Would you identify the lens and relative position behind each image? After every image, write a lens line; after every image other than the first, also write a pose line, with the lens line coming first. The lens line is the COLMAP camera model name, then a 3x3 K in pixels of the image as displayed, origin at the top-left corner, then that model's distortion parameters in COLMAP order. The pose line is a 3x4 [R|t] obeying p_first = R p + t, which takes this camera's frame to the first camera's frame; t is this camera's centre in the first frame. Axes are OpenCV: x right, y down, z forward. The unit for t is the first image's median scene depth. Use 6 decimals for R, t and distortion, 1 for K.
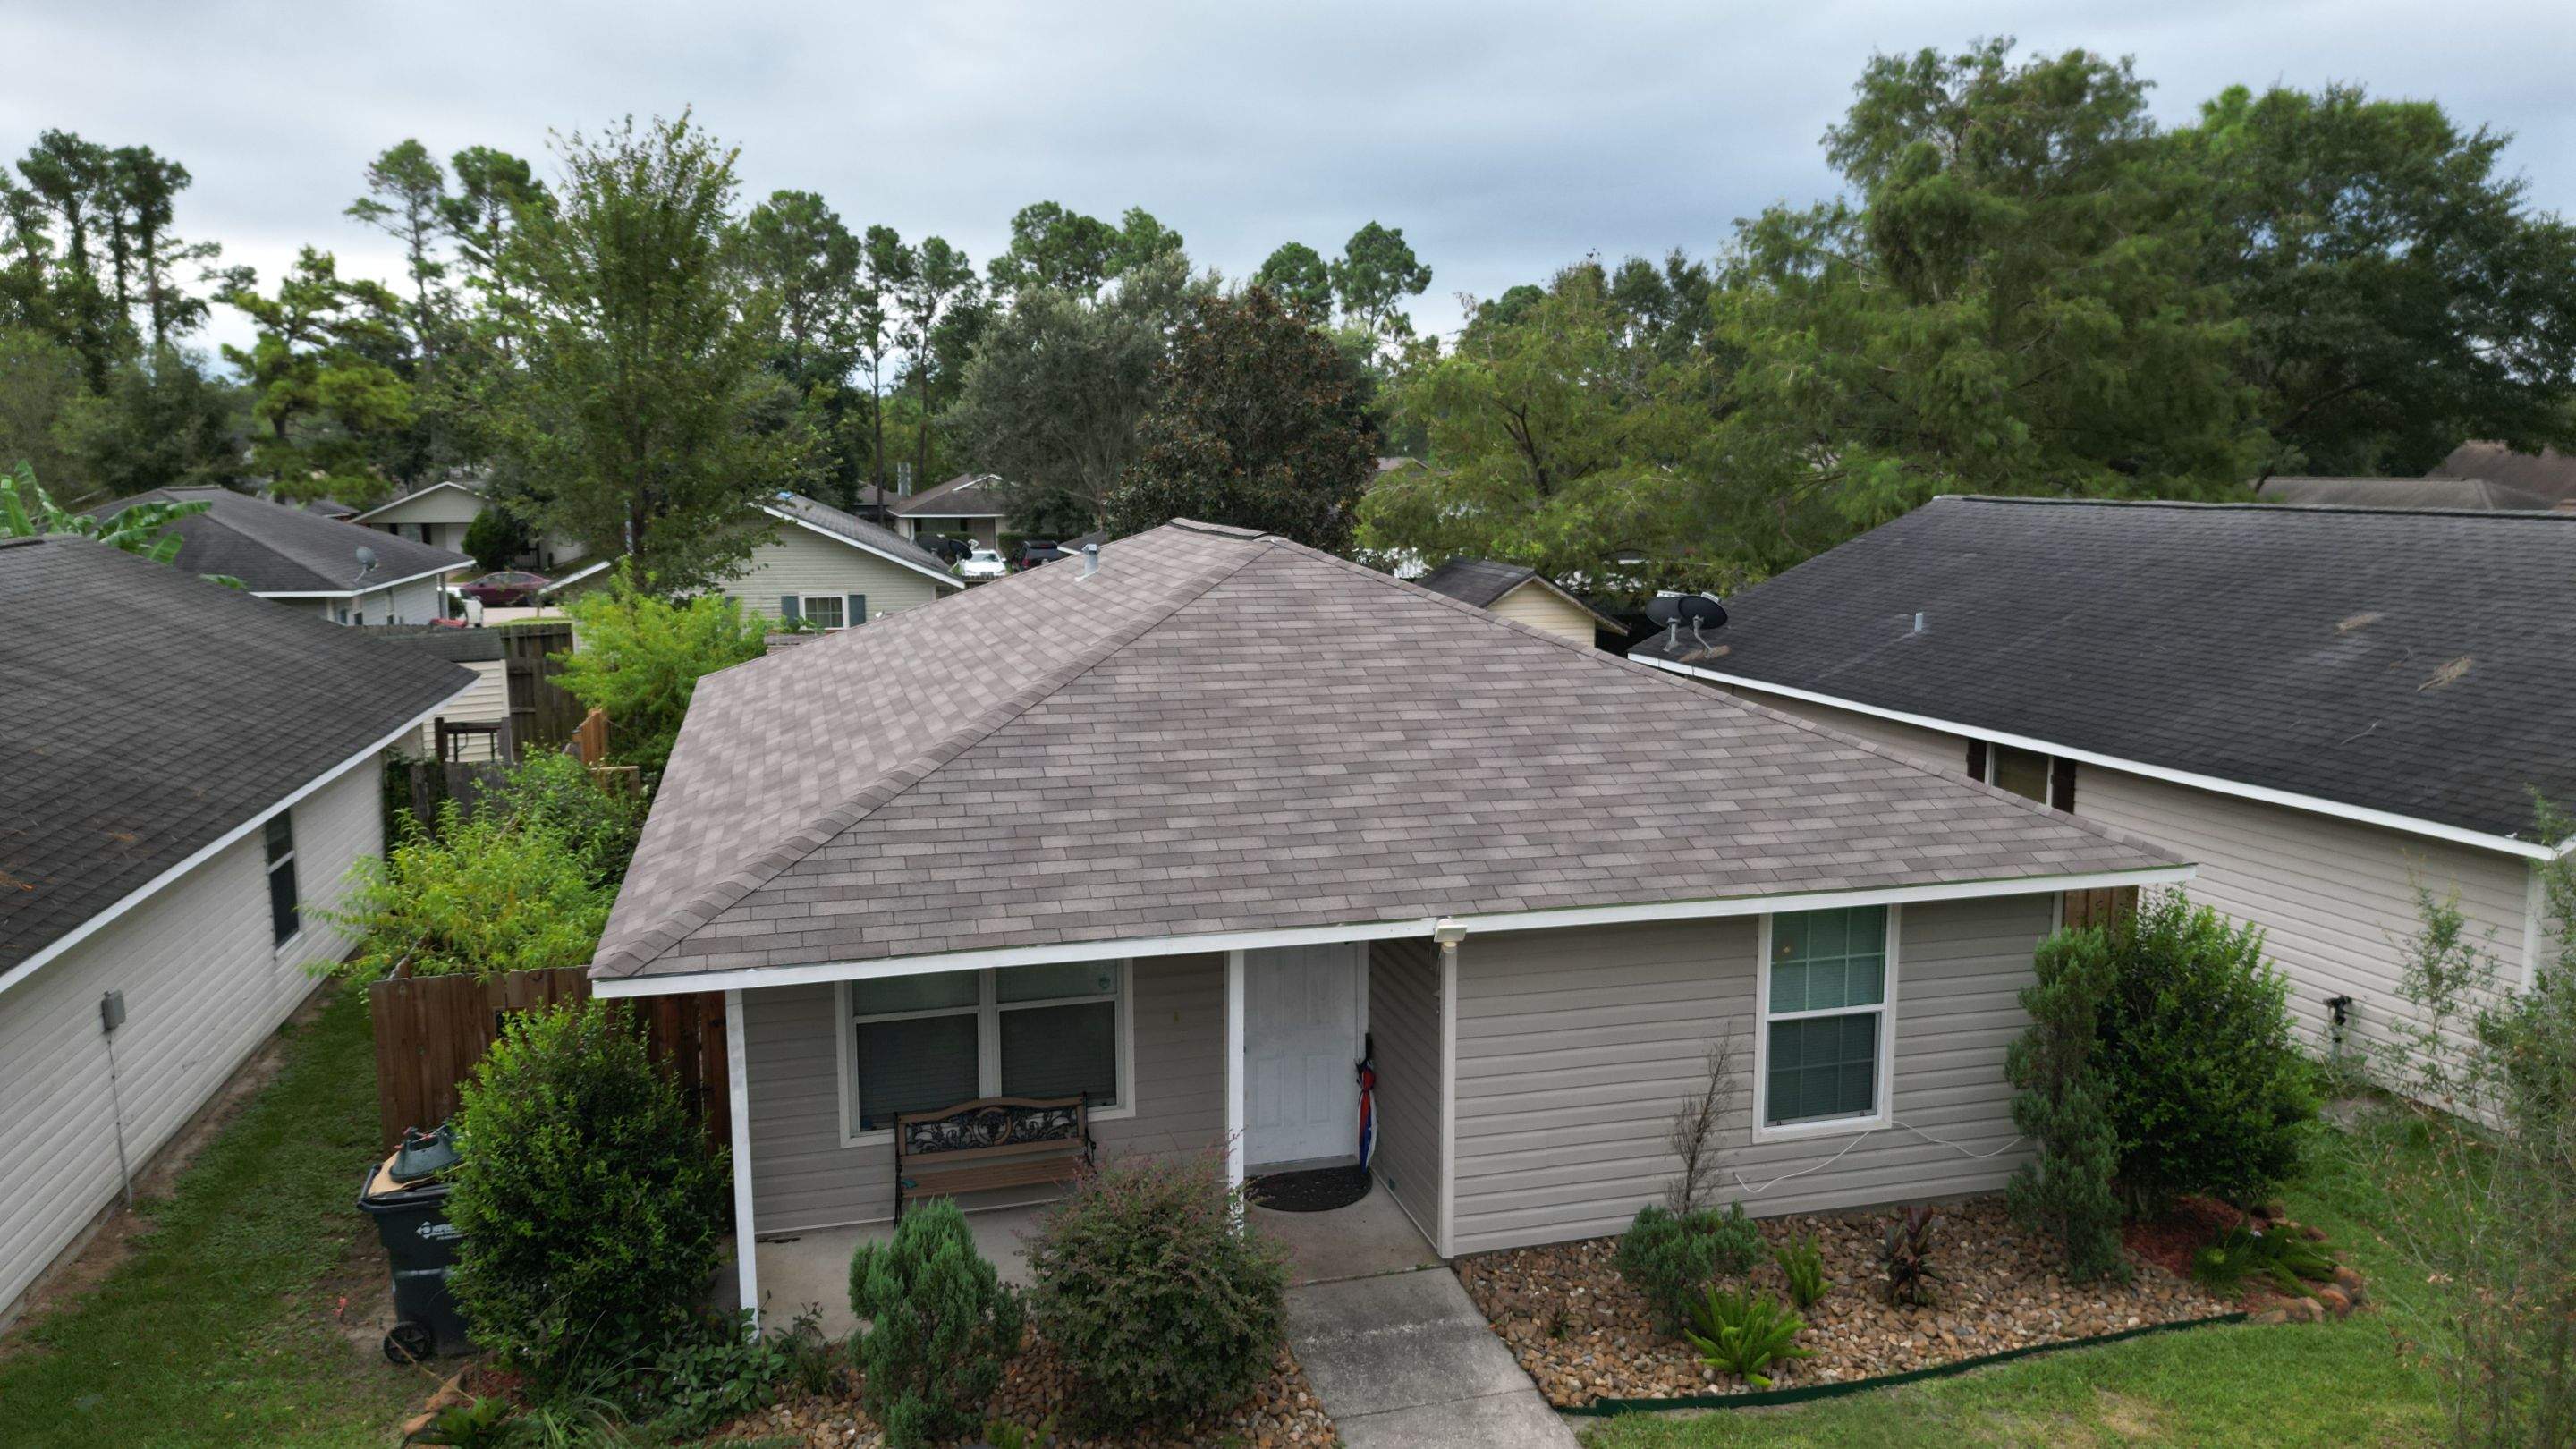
lens RADIAL K [[1783.1, 0, 1301.3], [0, 1783.1, 728.6], [0, 0, 1]] dist [0.074213, -0.071178]
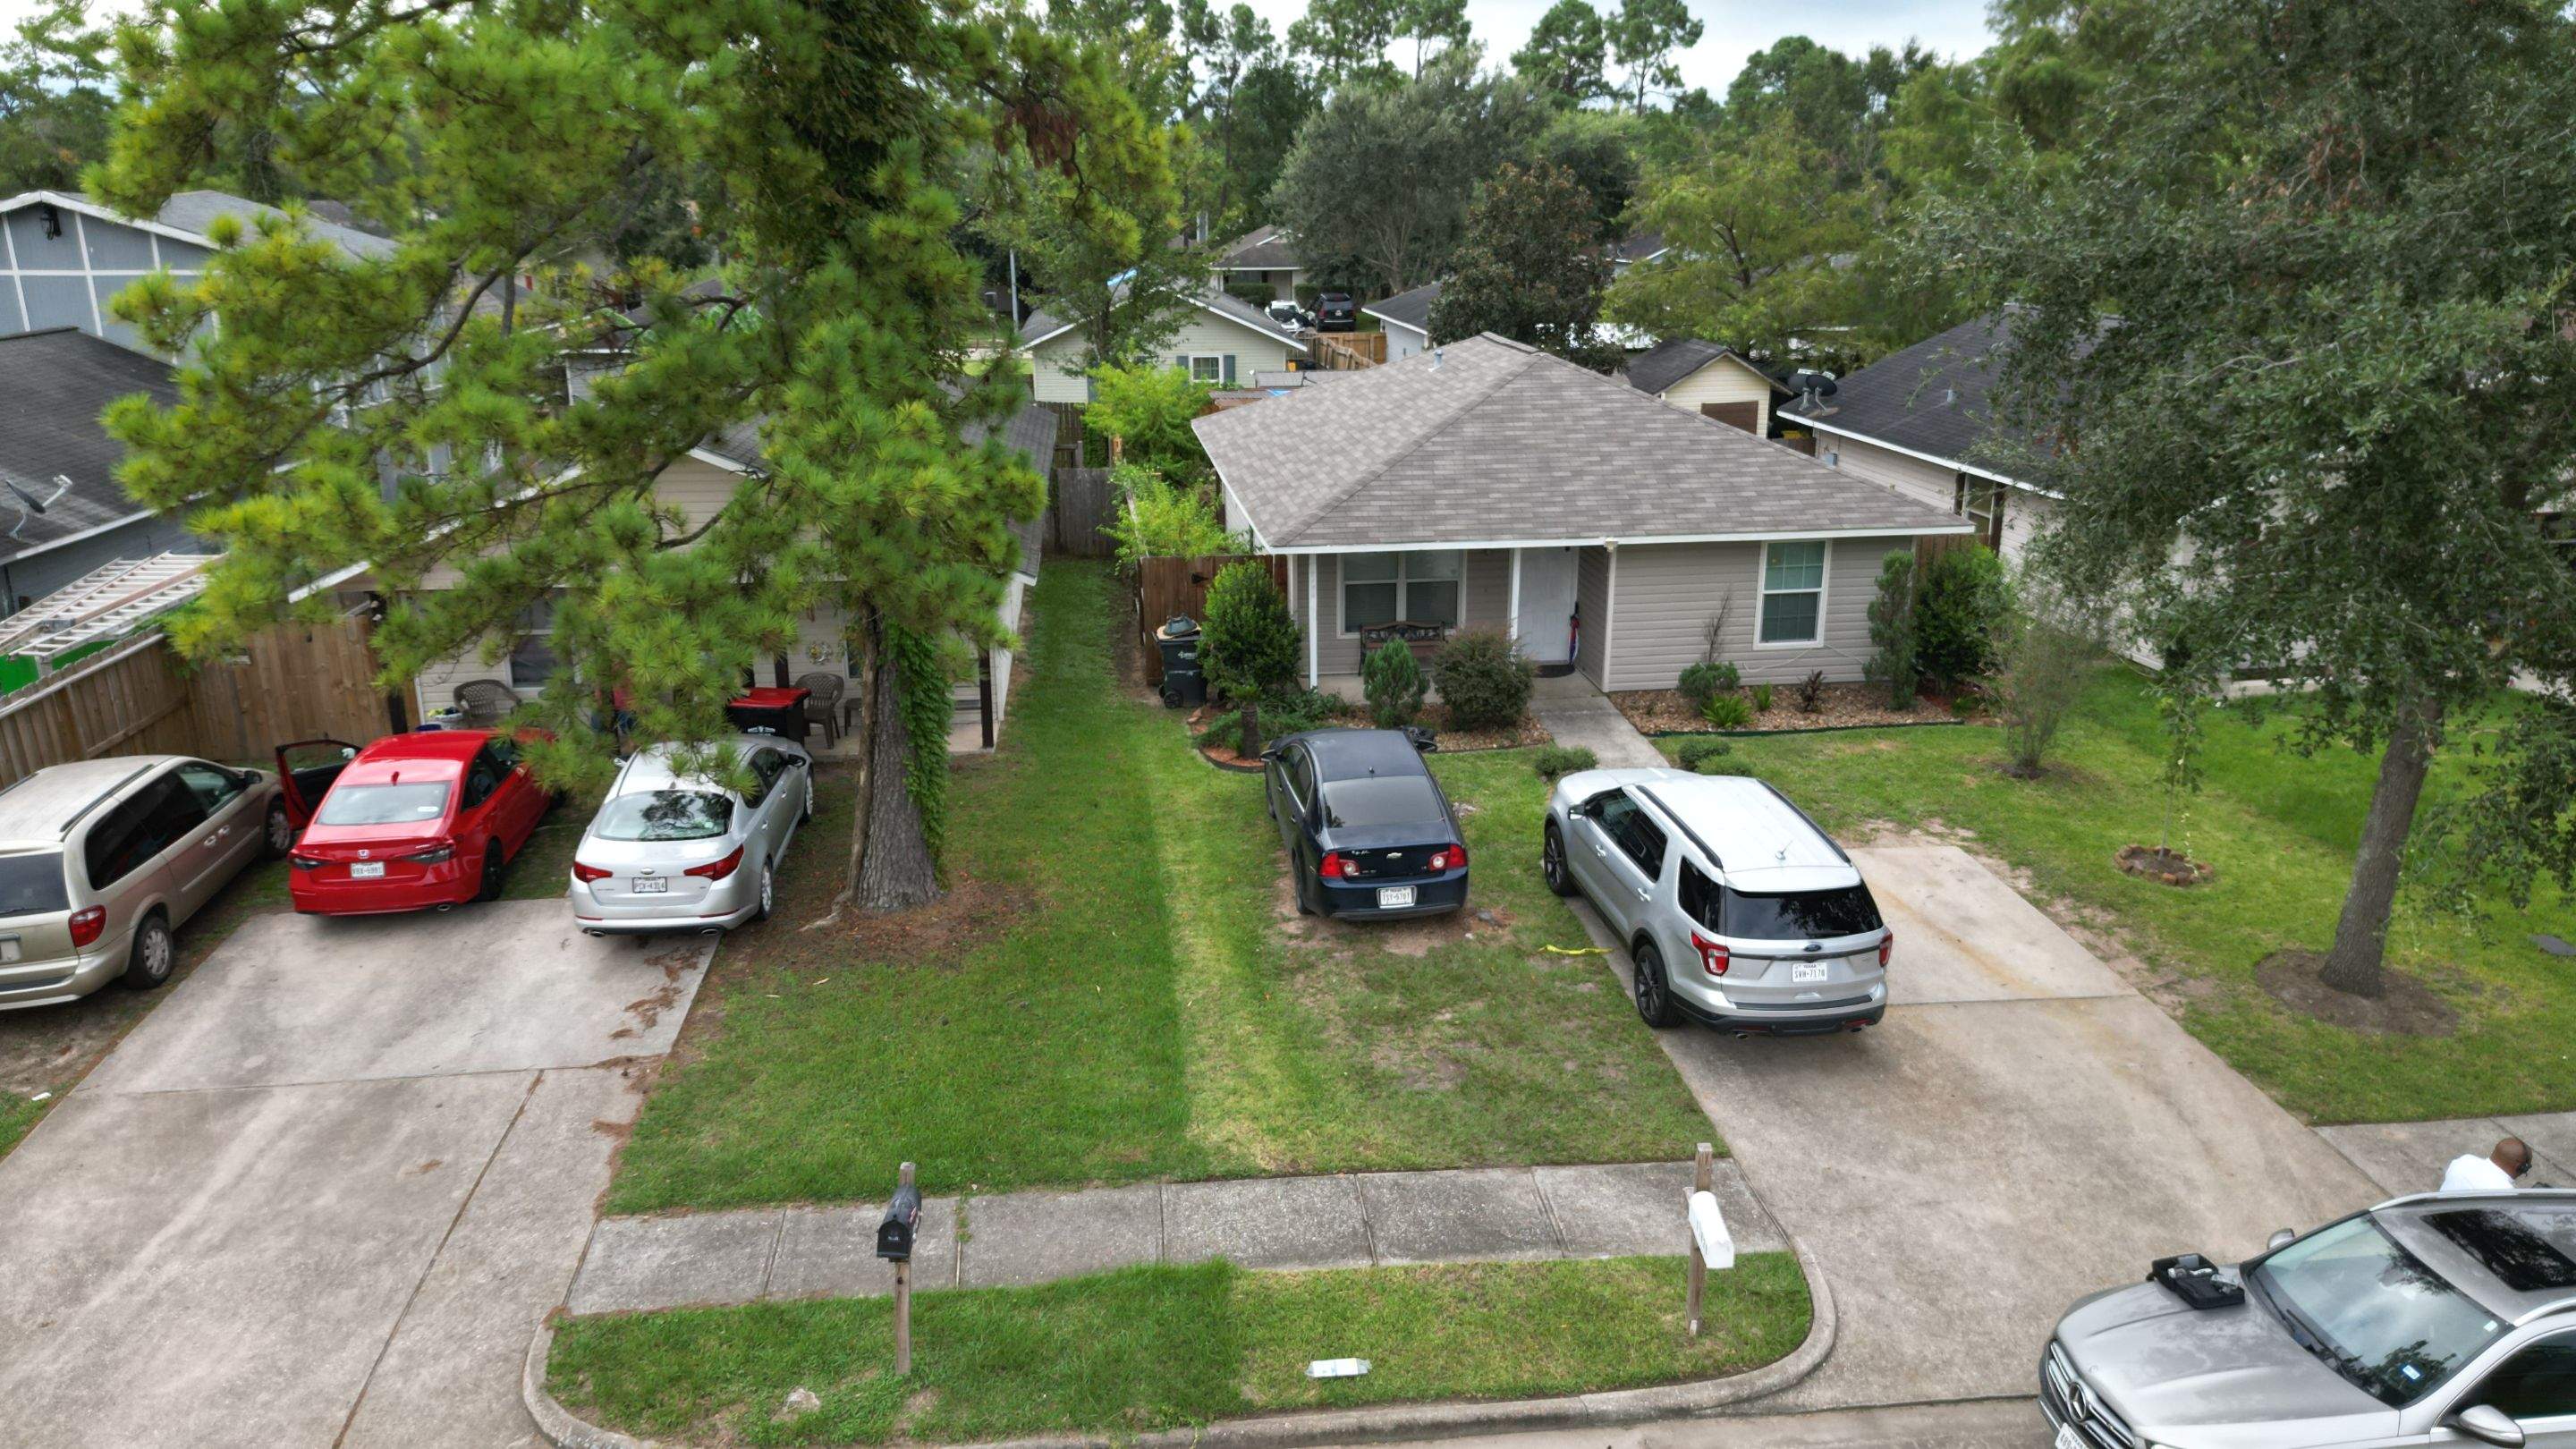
lens RADIAL K [[1783.1, 0, 1260.3], [0, 1783.1, 731.4], [0, 0, 1]] dist [0.074213, -0.071178]
pose [[0.986575, 0.043340, -0.157452, 0.007110], [-0.019503, 0.988511, 0.149888, 0.011896], [0.162140, -0.144805, 0.976085, -1.059461]]
